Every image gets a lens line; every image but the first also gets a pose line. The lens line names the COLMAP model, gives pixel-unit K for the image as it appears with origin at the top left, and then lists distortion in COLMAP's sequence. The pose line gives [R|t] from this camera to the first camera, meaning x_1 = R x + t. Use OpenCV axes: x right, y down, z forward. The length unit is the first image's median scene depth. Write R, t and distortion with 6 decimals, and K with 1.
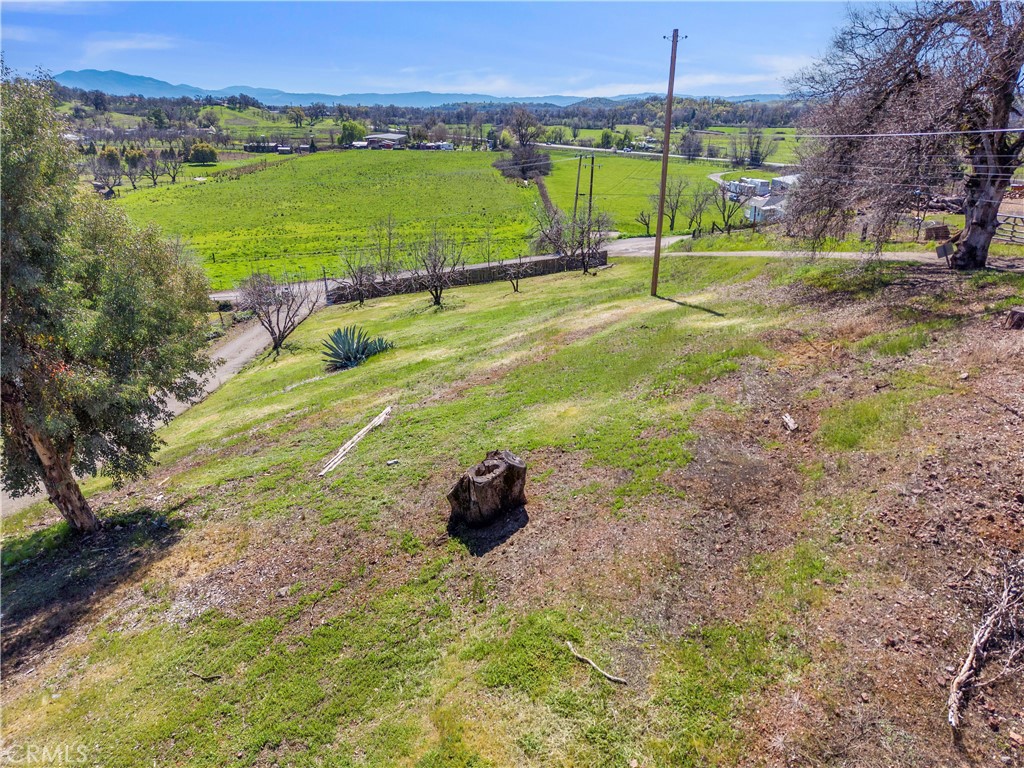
lens RADIAL K [[683.0, 0, 512.0], [0, 683.0, 384.0], [0, 0, 1]] dist [0.037393, -0.046407]
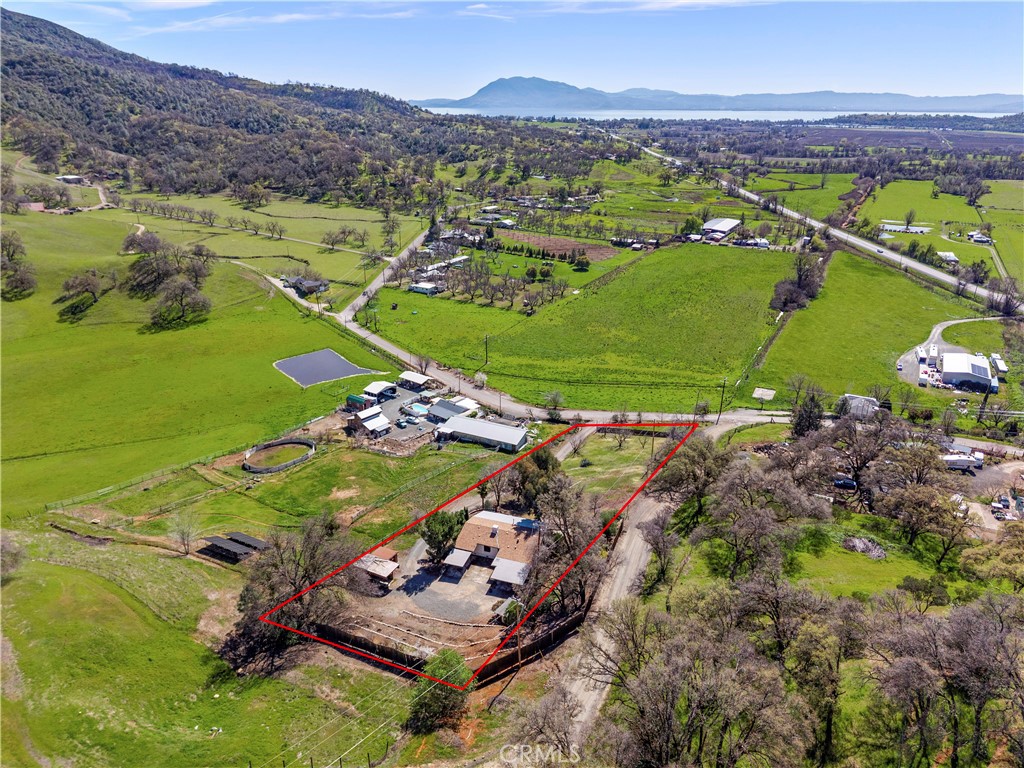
lens RADIAL K [[683.0, 0, 512.0], [0, 683.0, 384.0], [0, 0, 1]] dist [0.037393, -0.046407]
pose [[0.869501, 0.186943, -0.457188, 0.127788], [-0.186760, 0.981325, 0.046072, -0.066654], [0.457263, 0.045325, 0.888176, -0.320308]]
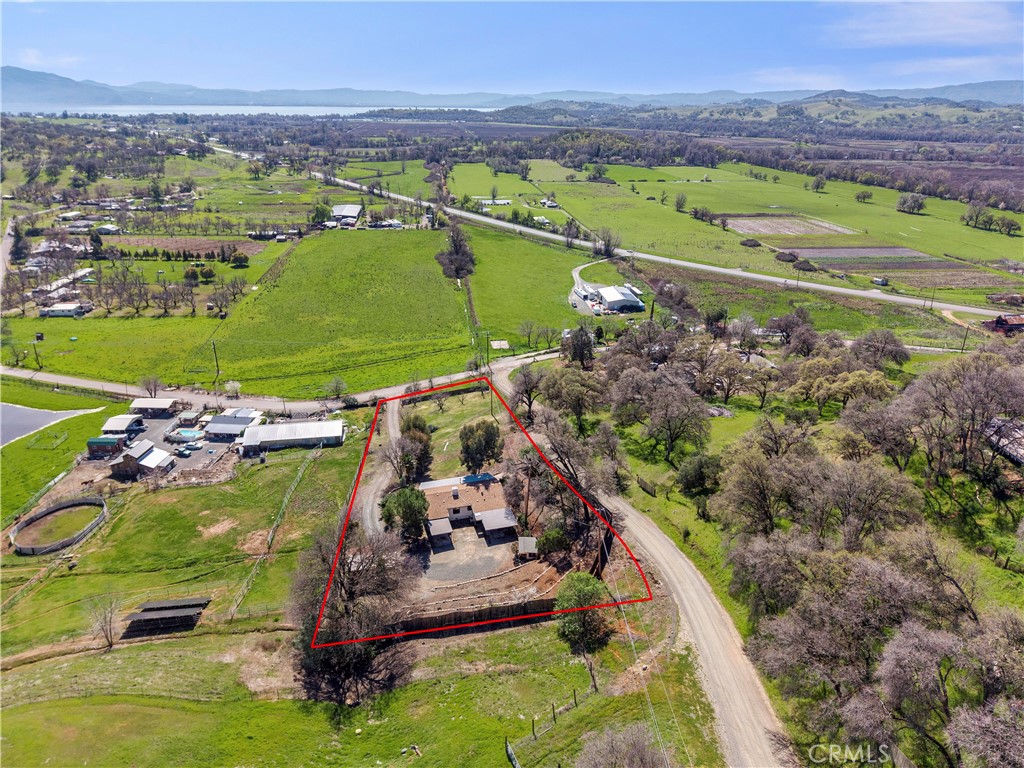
lens RADIAL K [[683.0, 0, 512.0], [0, 683.0, 384.0], [0, 0, 1]] dist [0.037393, -0.046407]
pose [[0.994801, -0.035799, 0.095343, -0.010683], [0.035343, 0.999354, 0.006468, -0.035912], [-0.095513, -0.003065, 0.995423, -0.356516]]
